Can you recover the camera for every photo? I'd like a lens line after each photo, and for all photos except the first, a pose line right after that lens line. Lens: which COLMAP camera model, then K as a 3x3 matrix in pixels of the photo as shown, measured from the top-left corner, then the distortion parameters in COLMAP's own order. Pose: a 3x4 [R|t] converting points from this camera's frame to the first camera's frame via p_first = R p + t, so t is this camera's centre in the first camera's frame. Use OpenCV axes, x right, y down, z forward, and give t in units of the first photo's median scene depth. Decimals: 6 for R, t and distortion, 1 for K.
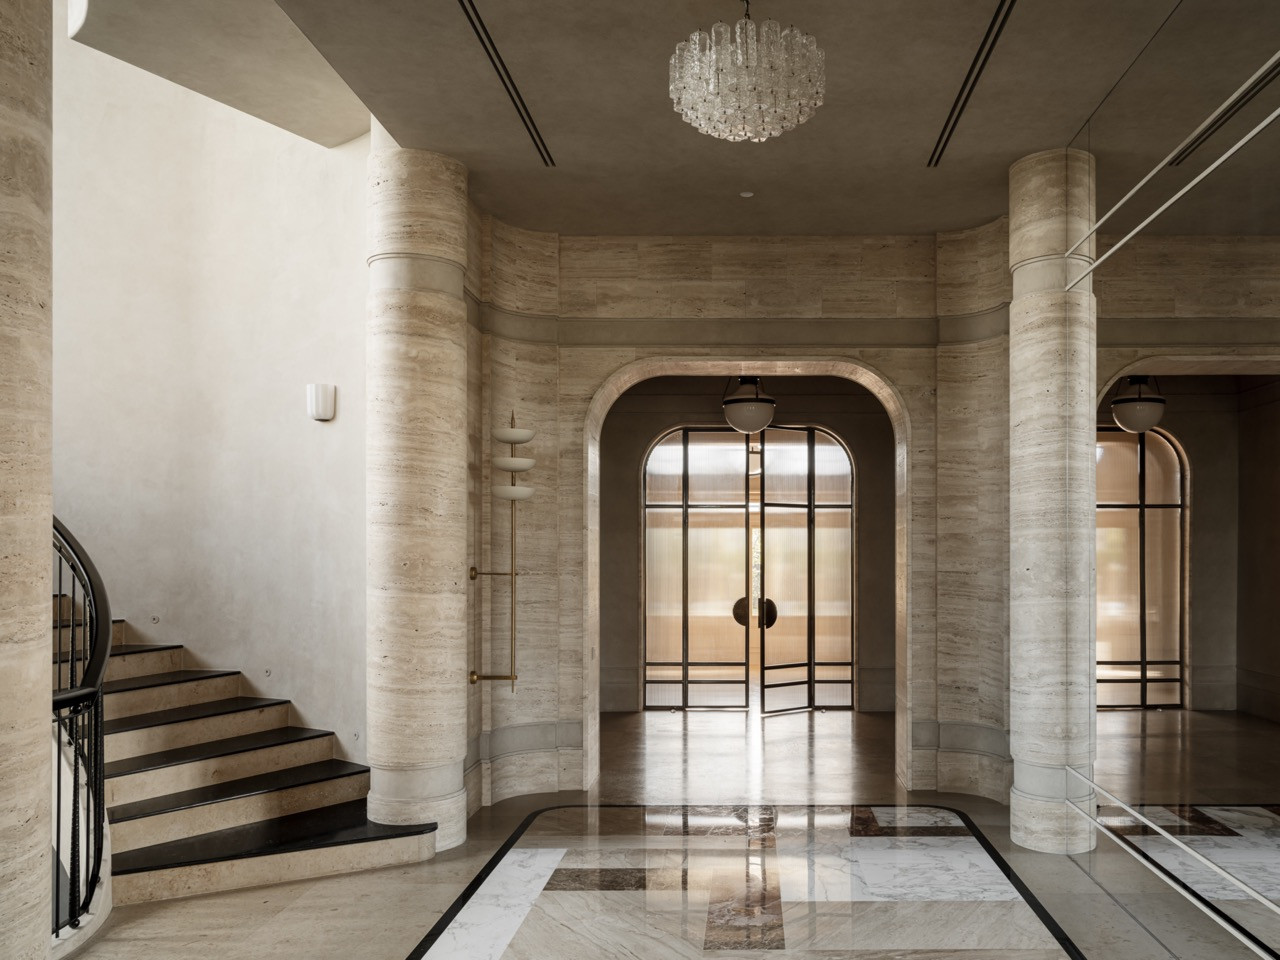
lens RADIAL K [[994.7, 0, 636.5], [0, 994.7, 518.1], [0, 0, 1]] dist [-0.000055, -0.001921]
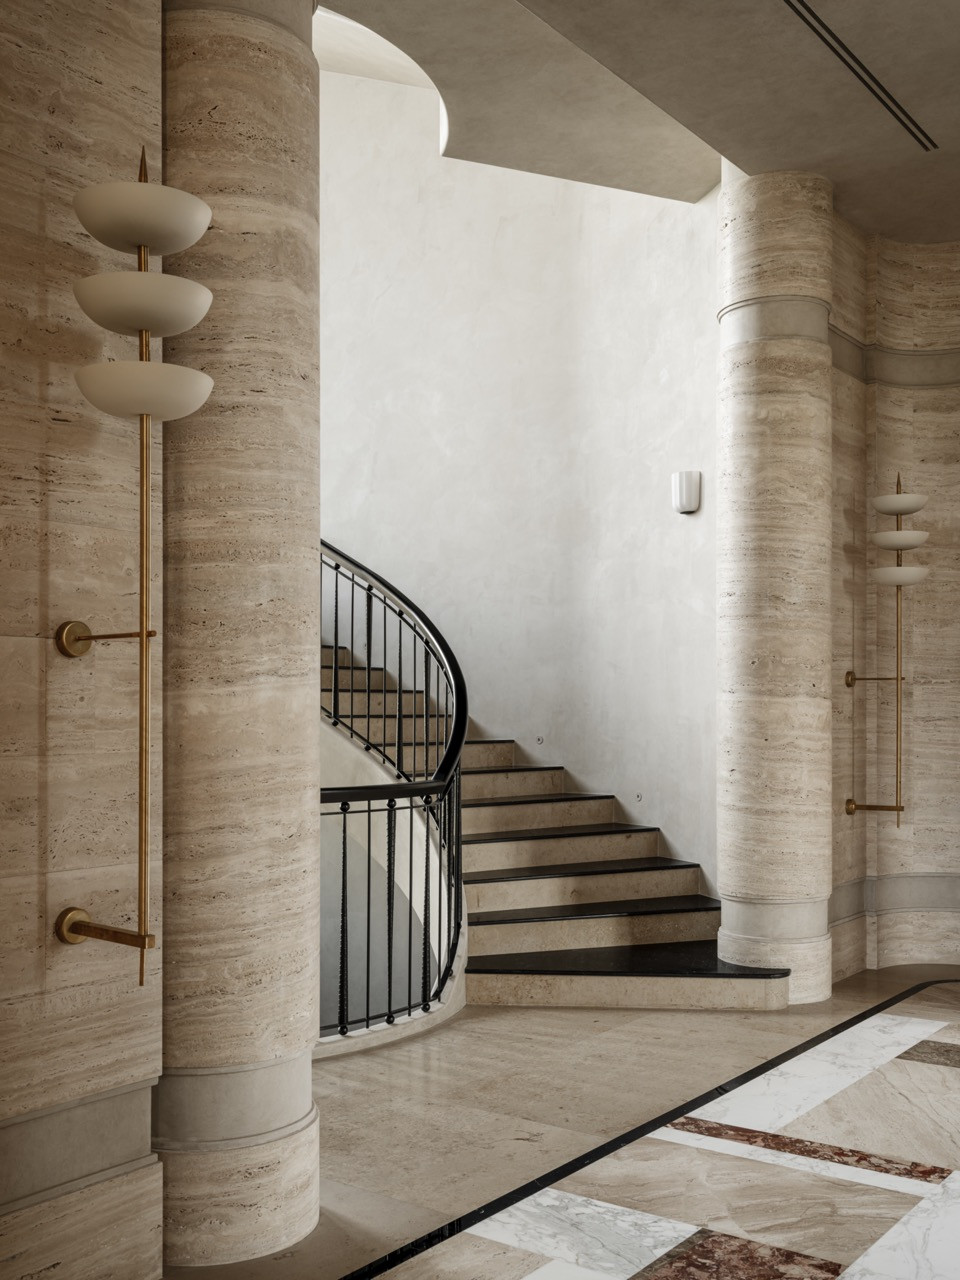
lens RADIAL K [[1240.4, 0, 480.9], [0, 1240.4, 728.2], [0, 0, 1]] dist [0.008224, -0.010338]
pose [[0.794379, -0.001541, -0.607421, 0.228064], [0.002422, 0.999997, 0.000631, 0.101175], [0.607418, -0.001972, 0.794380, 0.009572]]
